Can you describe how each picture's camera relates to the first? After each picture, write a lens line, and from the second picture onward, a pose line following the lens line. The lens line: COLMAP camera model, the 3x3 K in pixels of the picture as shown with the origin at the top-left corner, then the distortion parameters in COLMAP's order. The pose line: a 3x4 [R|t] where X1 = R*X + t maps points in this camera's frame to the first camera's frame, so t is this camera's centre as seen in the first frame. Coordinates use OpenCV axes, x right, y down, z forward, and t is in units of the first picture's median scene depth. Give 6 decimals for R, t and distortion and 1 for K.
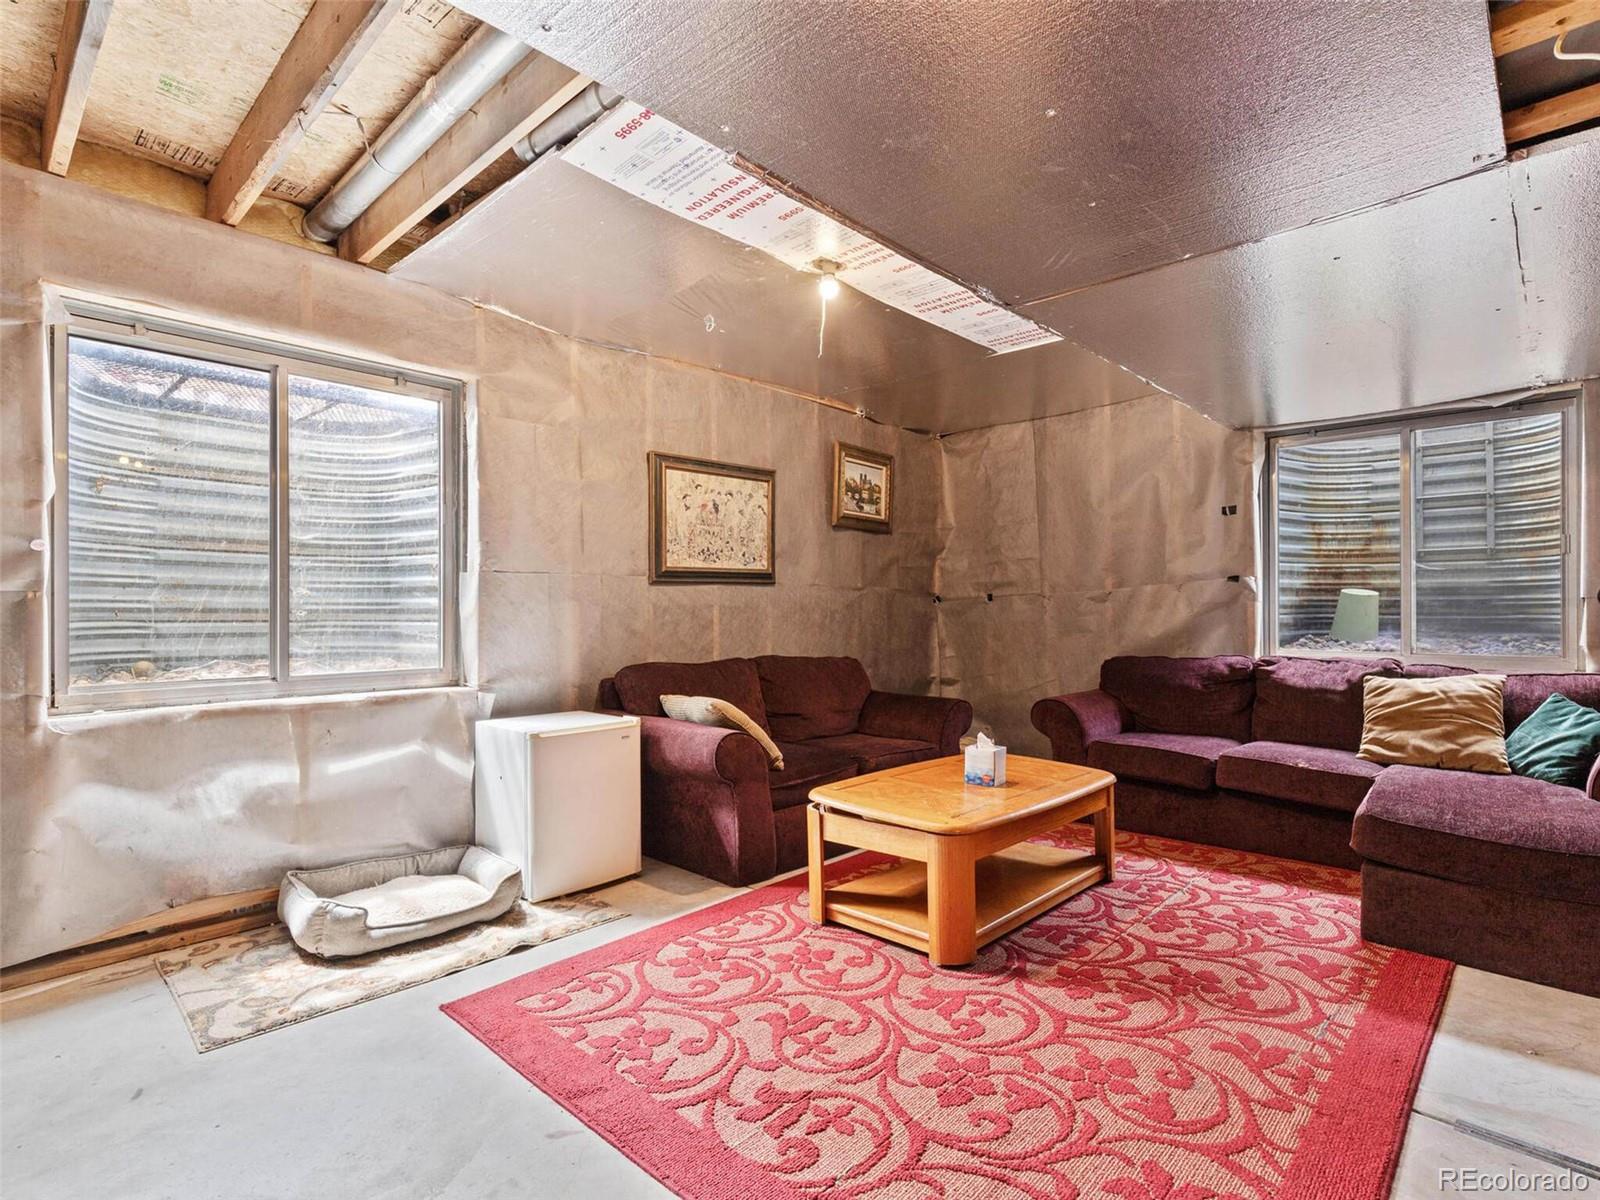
lens RADIAL K [[811.3, 0, 832.7], [0, 811.3, 601.8], [0, 0, 1]] dist [0.010296, -0.002263]
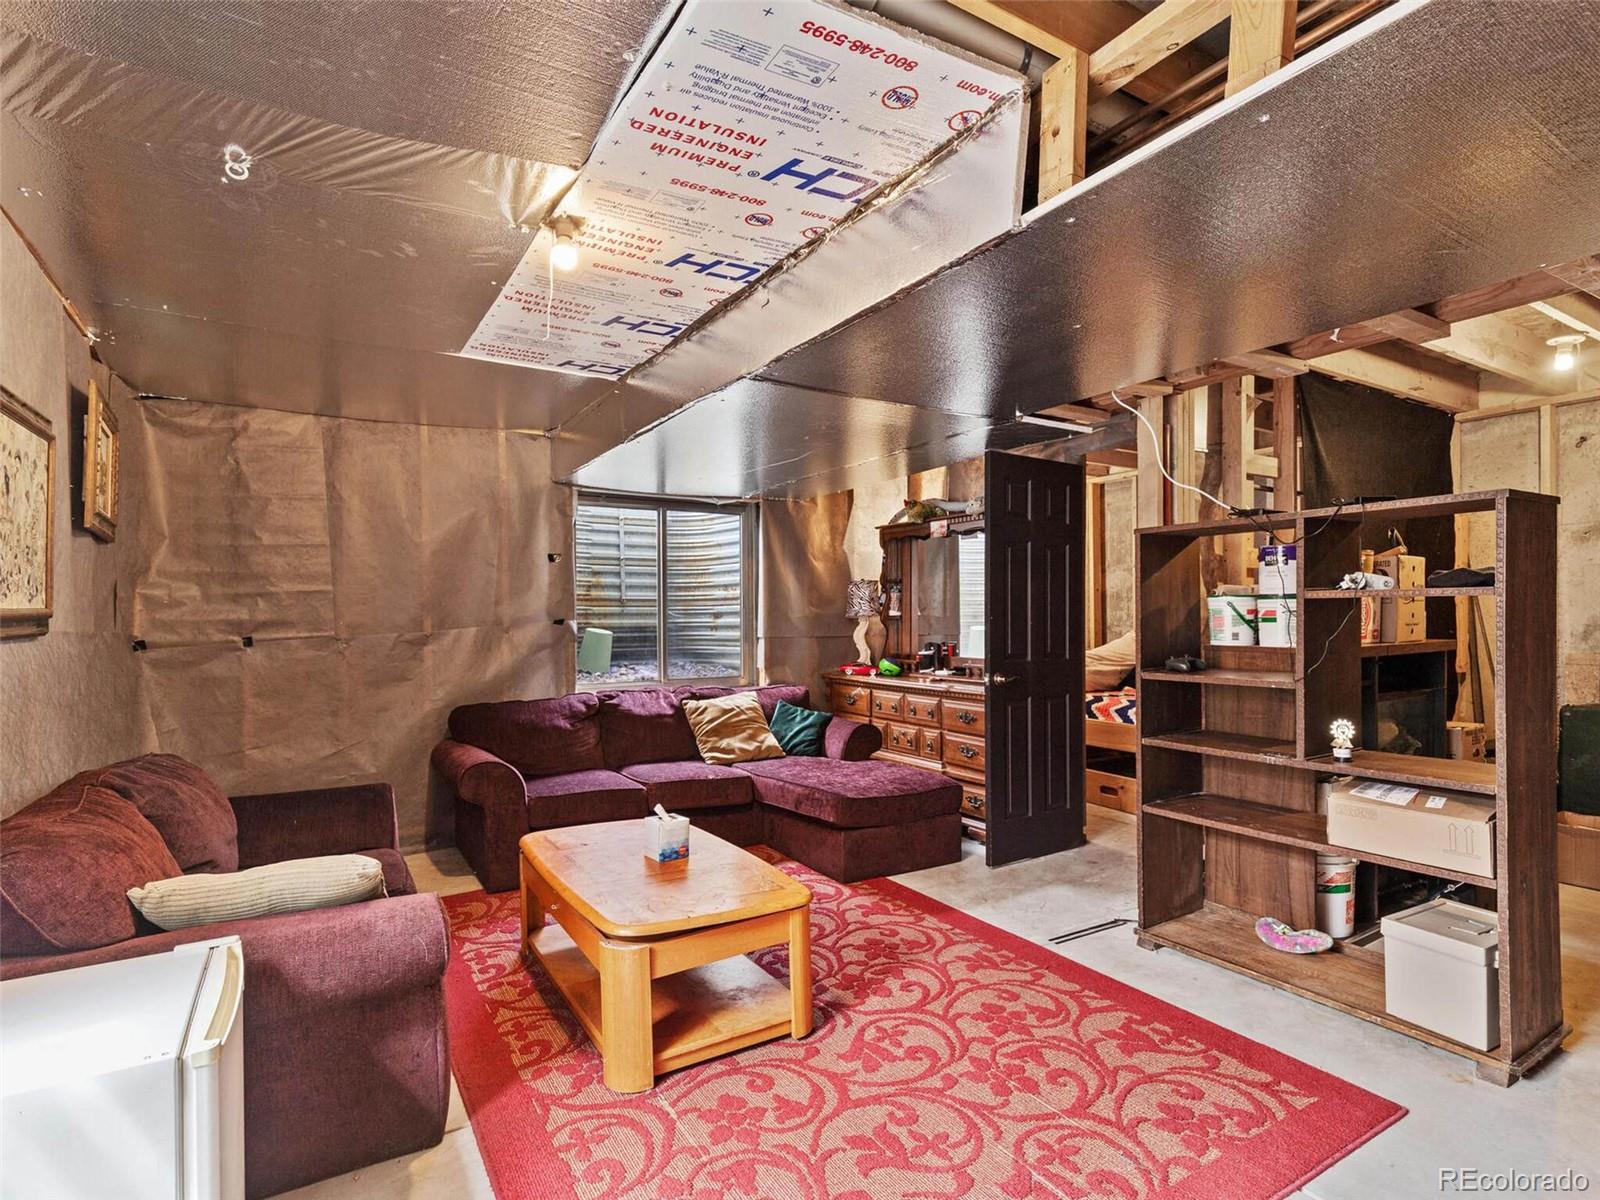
lens RADIAL K [[811.3, 0, 798.9], [0, 811.3, 611.5], [0, 0, 1]] dist [0.010296, -0.002263]
pose [[0.287376, 0.007272, 0.957790, -0.587808], [-0.002899, 0.999973, -0.006723, -0.046789], [-0.957814, -0.000844, 0.287389, 0.514166]]
